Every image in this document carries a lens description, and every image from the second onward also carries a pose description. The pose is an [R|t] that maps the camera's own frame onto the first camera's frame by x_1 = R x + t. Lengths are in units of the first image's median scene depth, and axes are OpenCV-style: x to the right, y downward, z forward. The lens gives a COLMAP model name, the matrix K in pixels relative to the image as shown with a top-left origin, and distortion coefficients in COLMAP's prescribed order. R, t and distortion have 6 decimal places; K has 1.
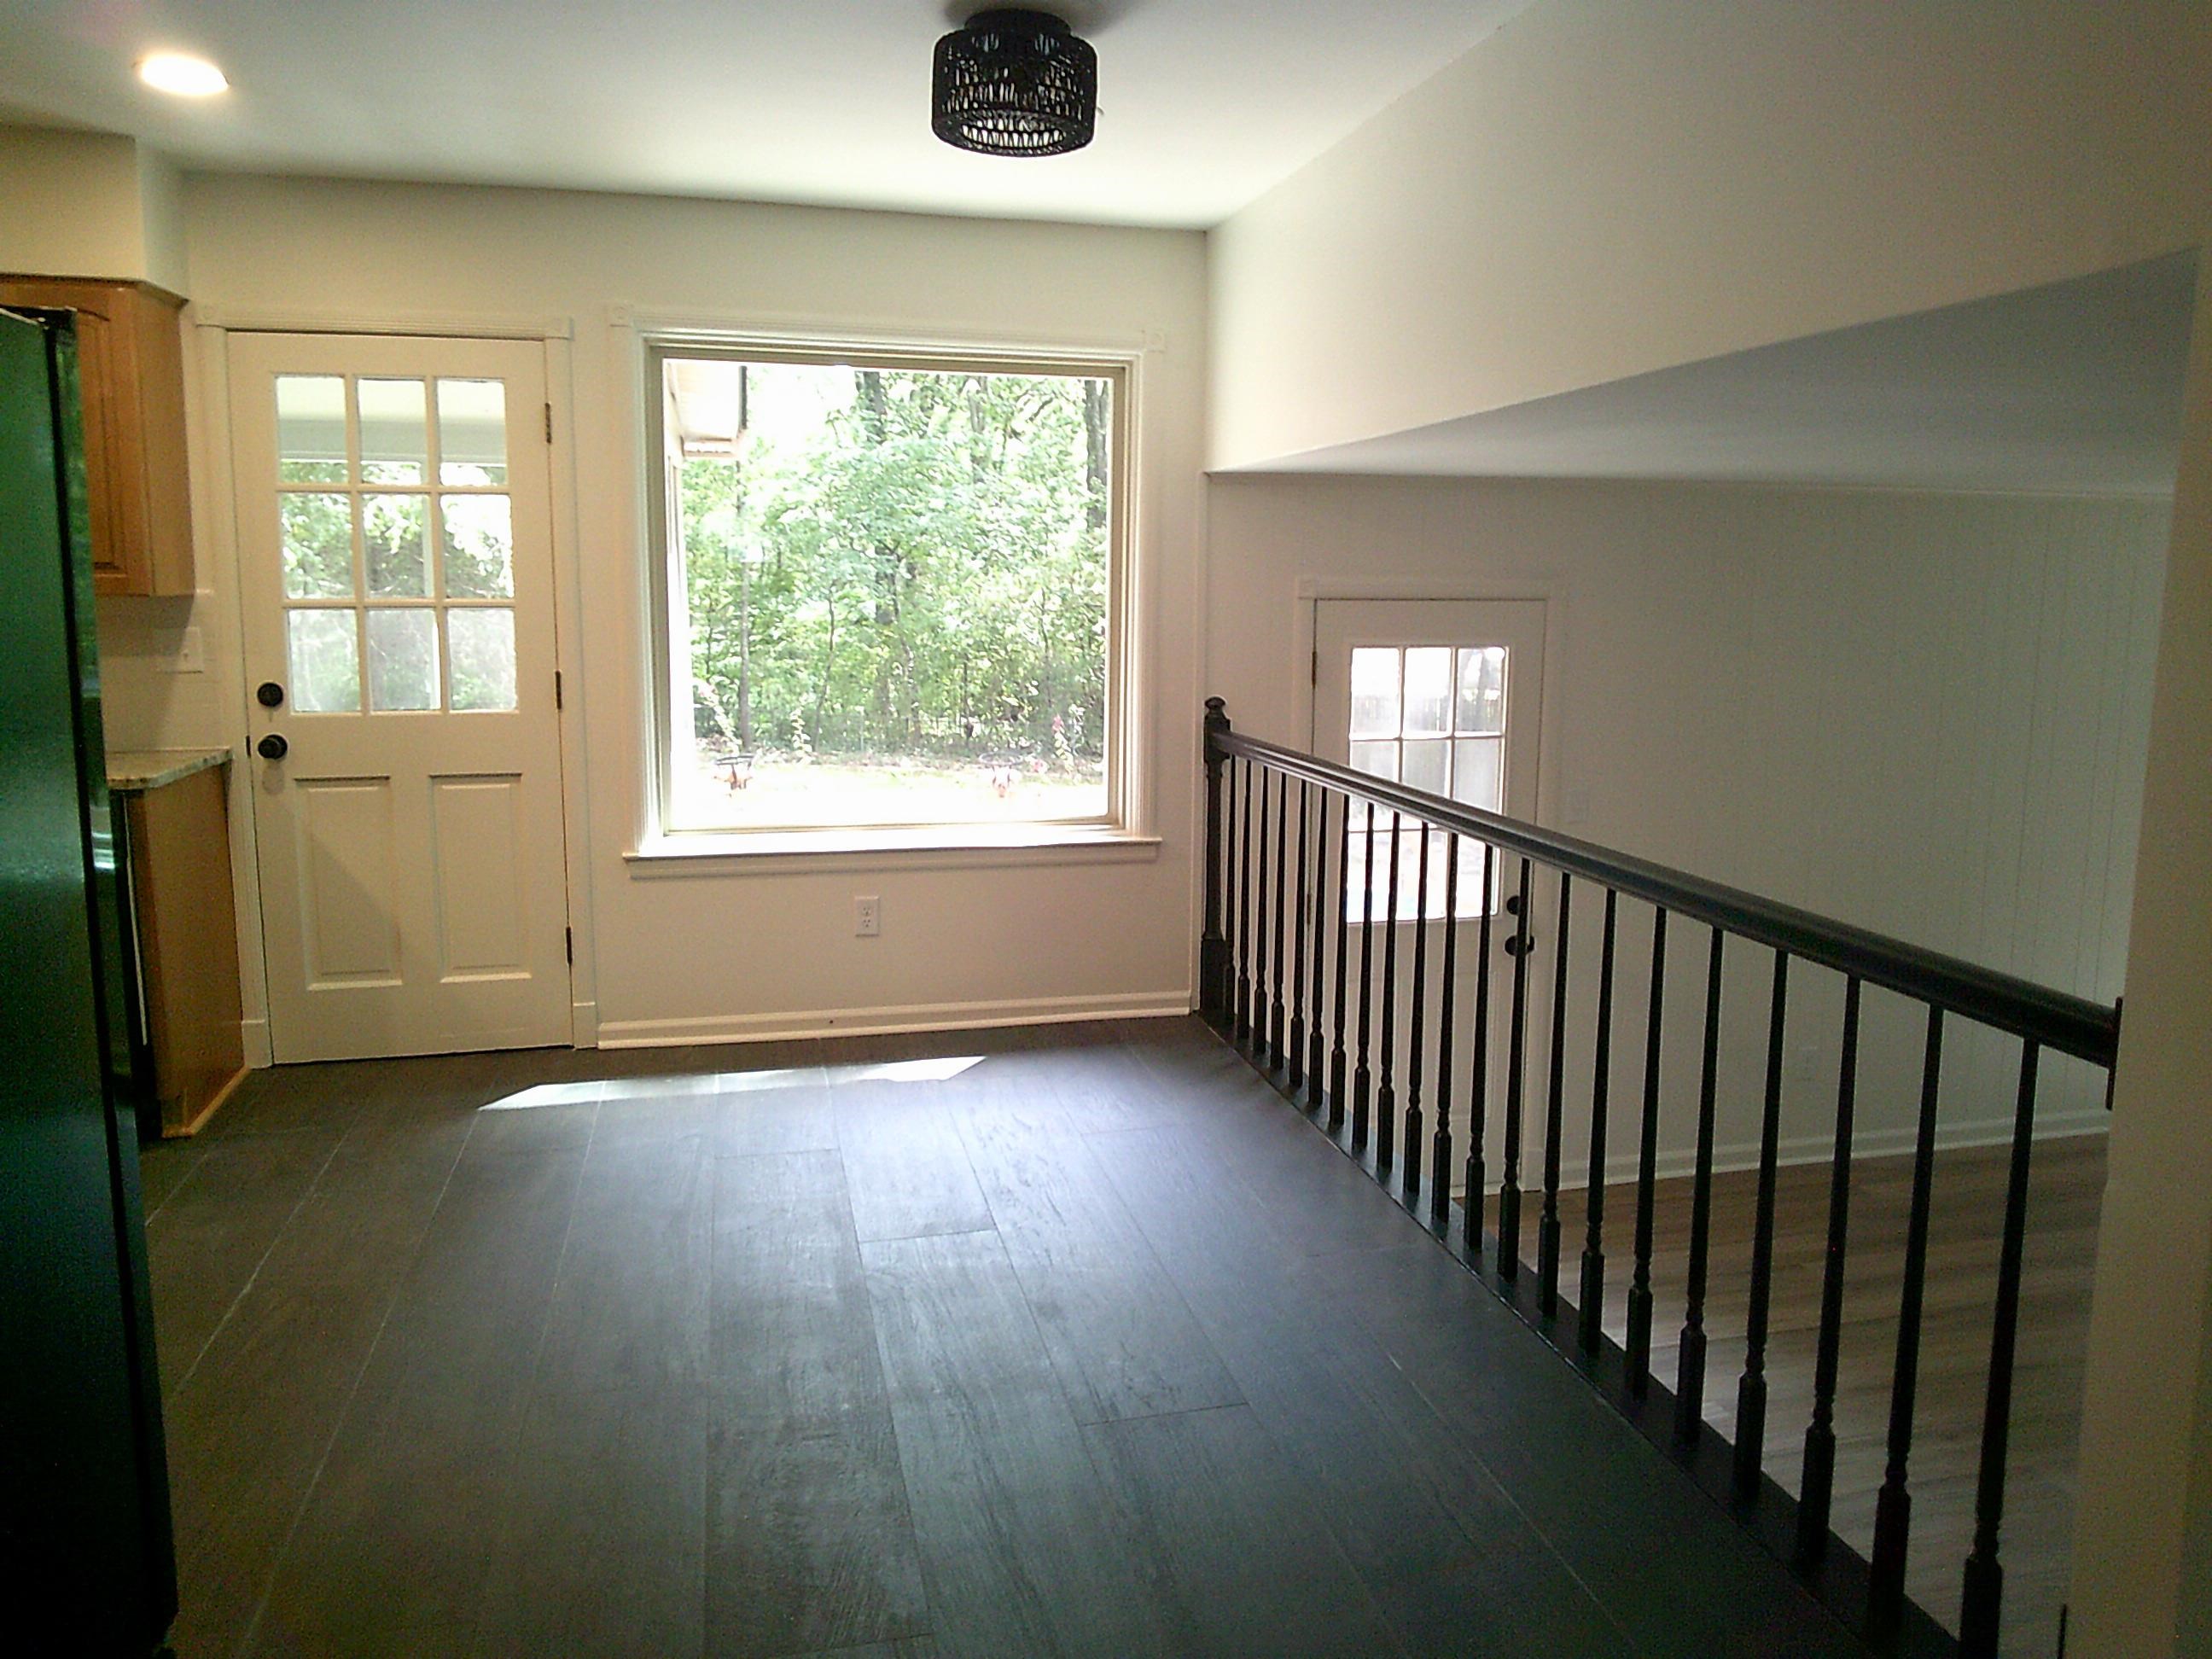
lens RADIAL K [[1547.6, 0, 1111.0], [0, 1547.6, 812.9], [0, 0, 1]] dist [-0.011284, -0.019045]
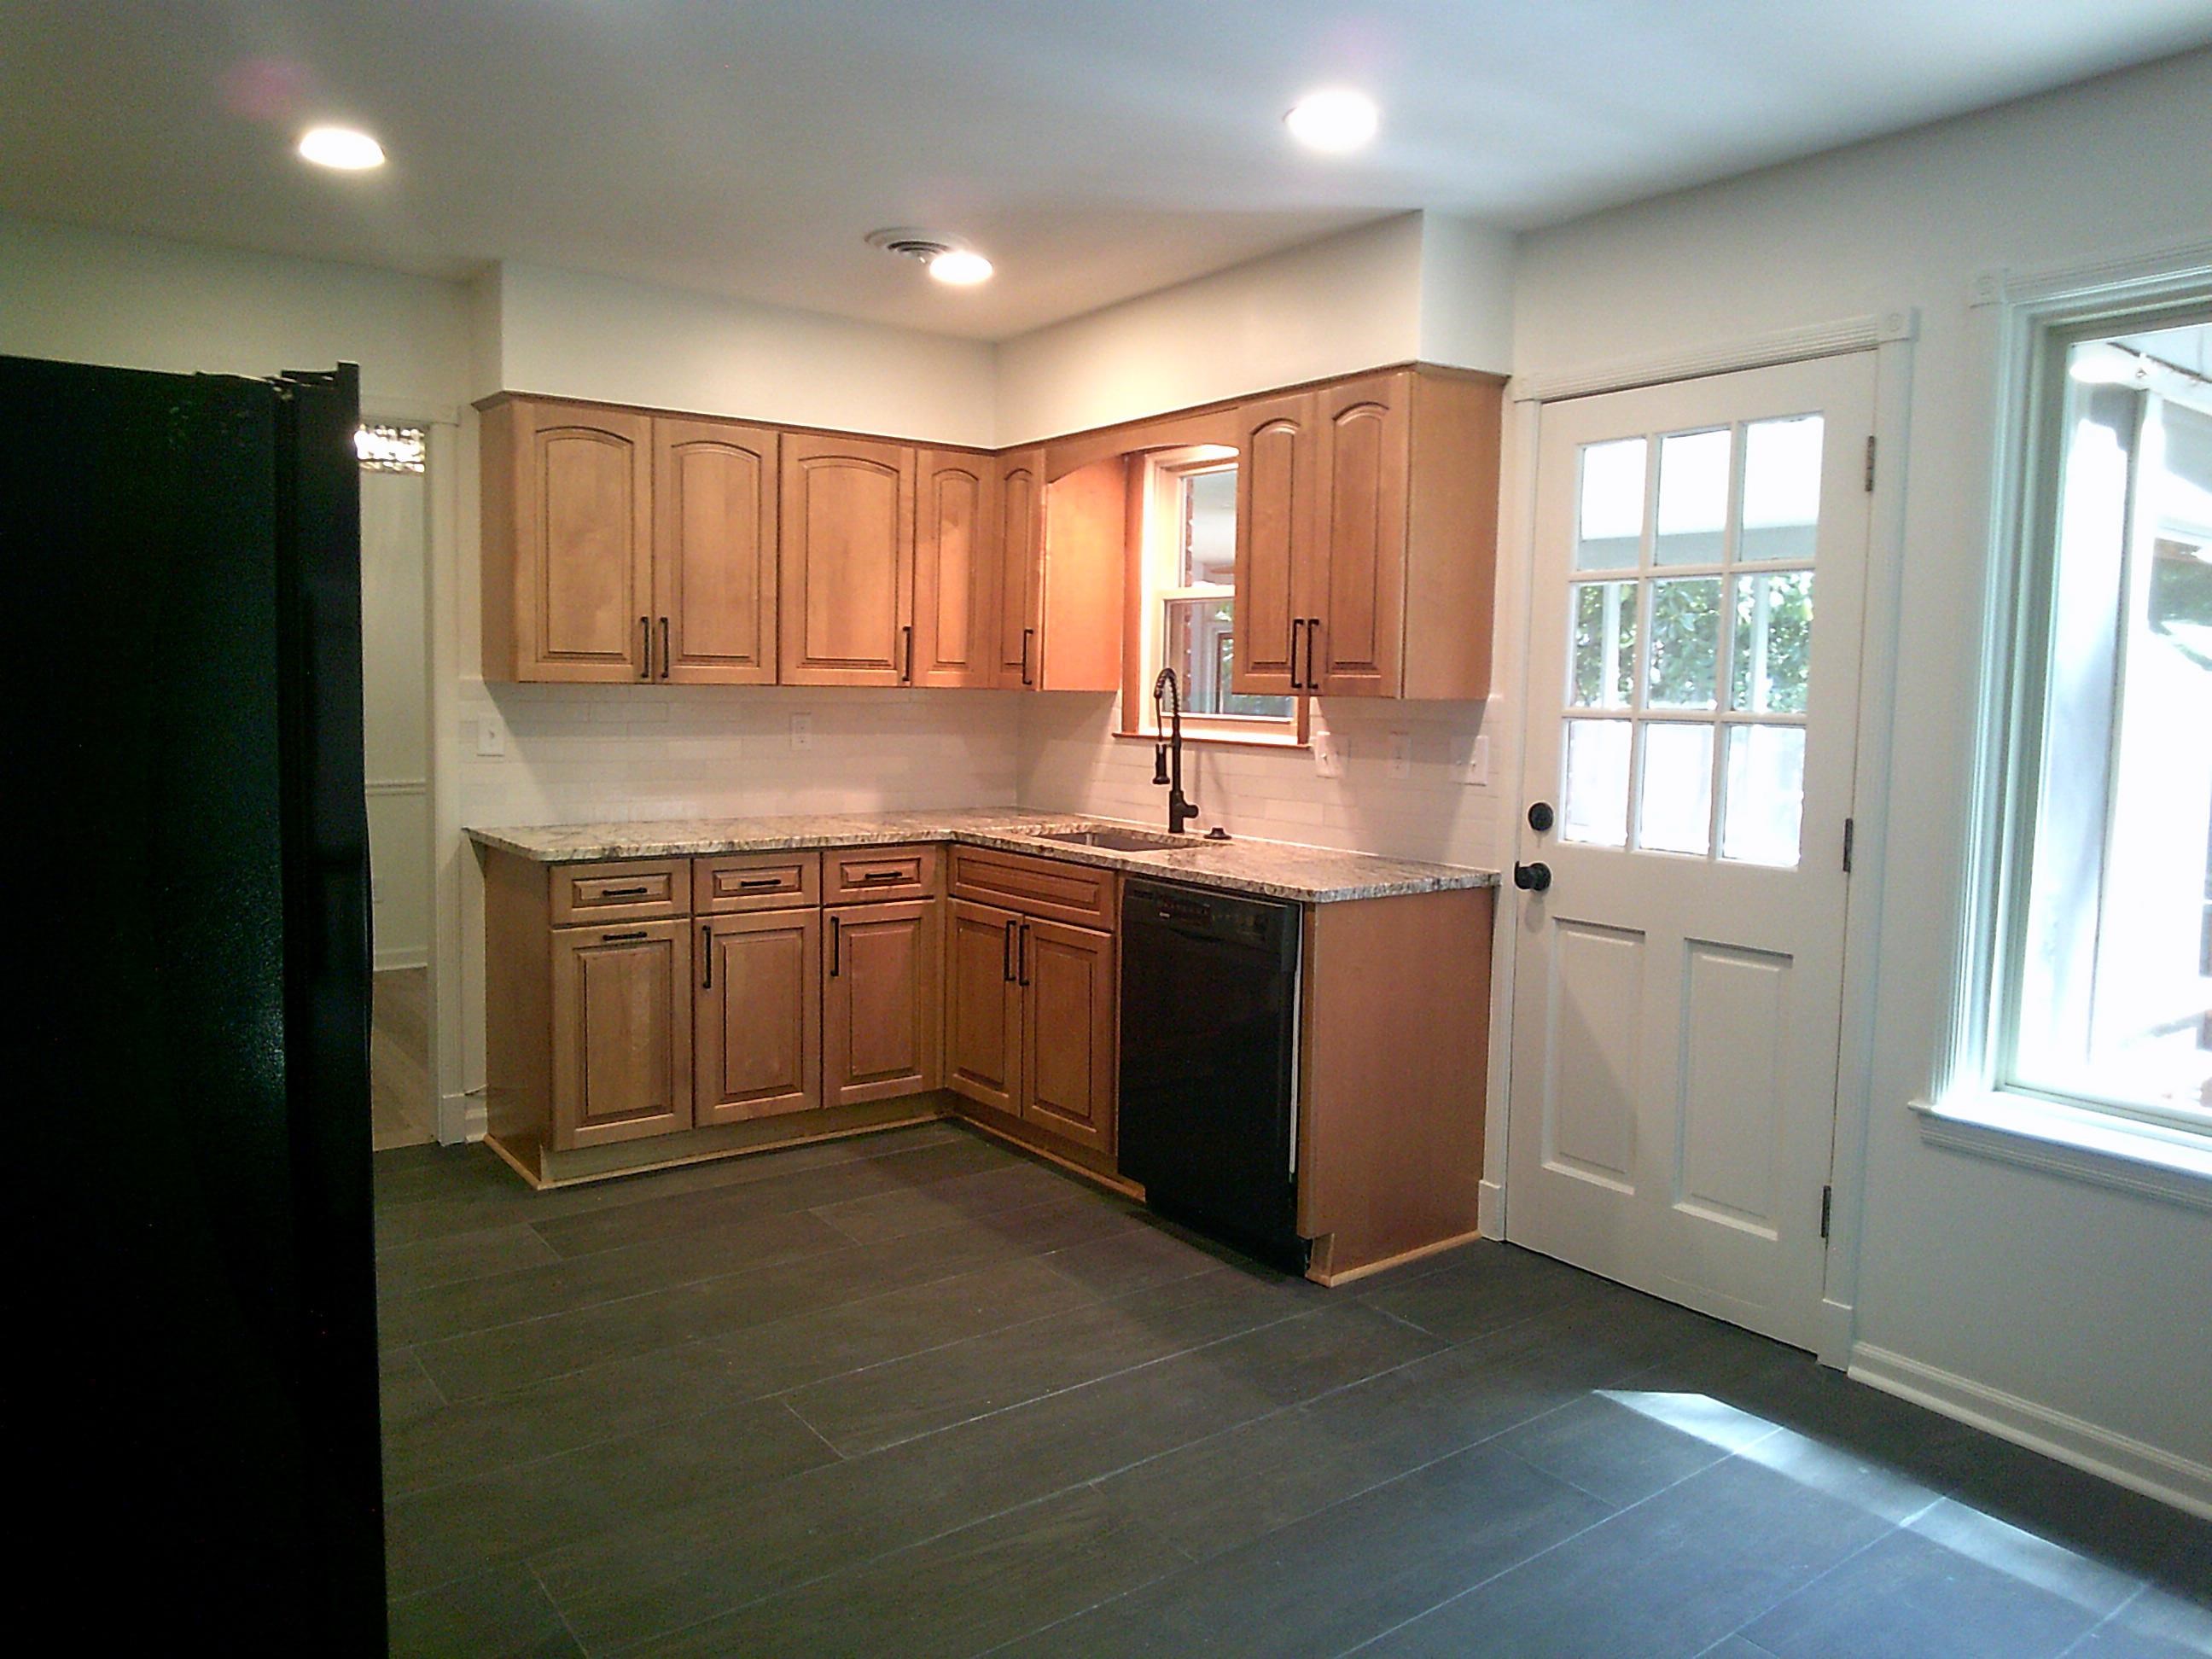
lens RADIAL K [[1547.6, 0, 1125.6], [0, 1547.6, 800.8], [0, 0, 1]] dist [-0.011284, -0.019045]
pose [[0.384529, 0.071019, -0.920377, 0.158543], [-0.151986, 0.988300, 0.012761, -0.060847], [0.910515, 0.134978, 0.390824, 0.446163]]
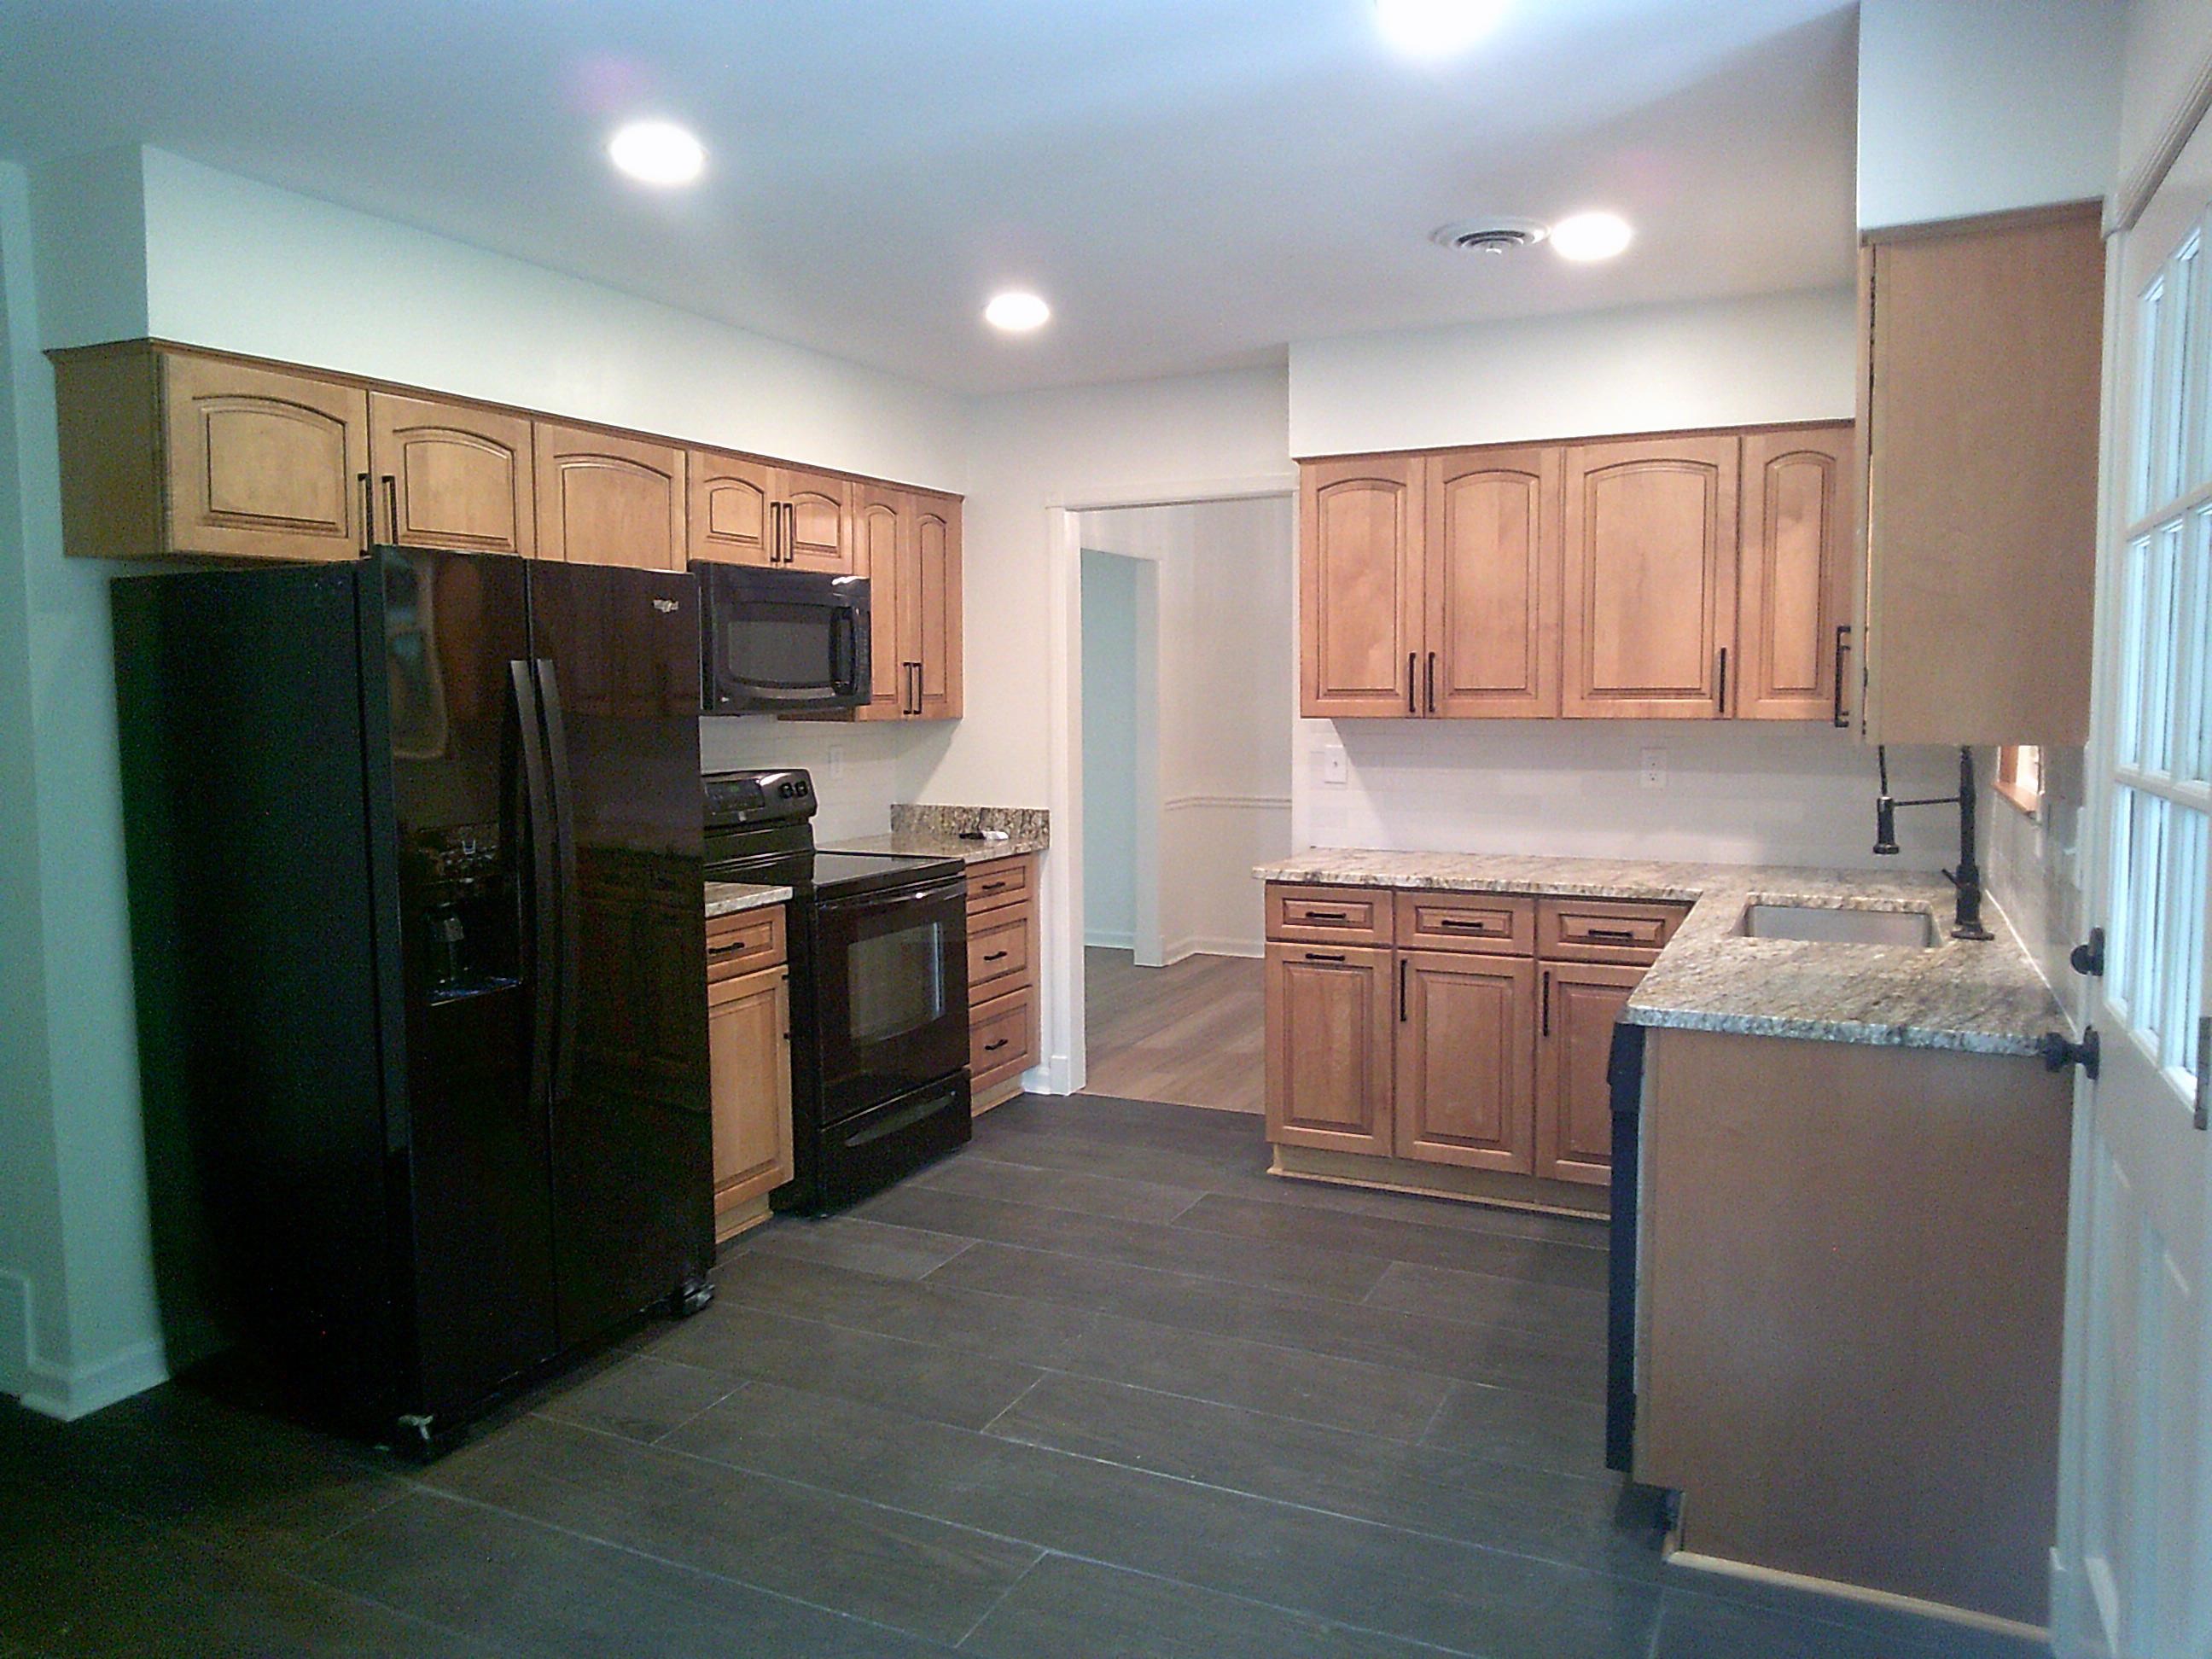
lens RADIAL K [[1547.6, 0, 1108.1], [0, 1547.6, 818.6], [0, 0, 1]] dist [-0.011284, -0.019045]
pose [[-0.639374, 0.060448, -0.766516, 0.025677], [-0.113931, 0.978452, 0.172194, -0.169110], [0.760408, 0.197426, -0.618710, 1.067624]]
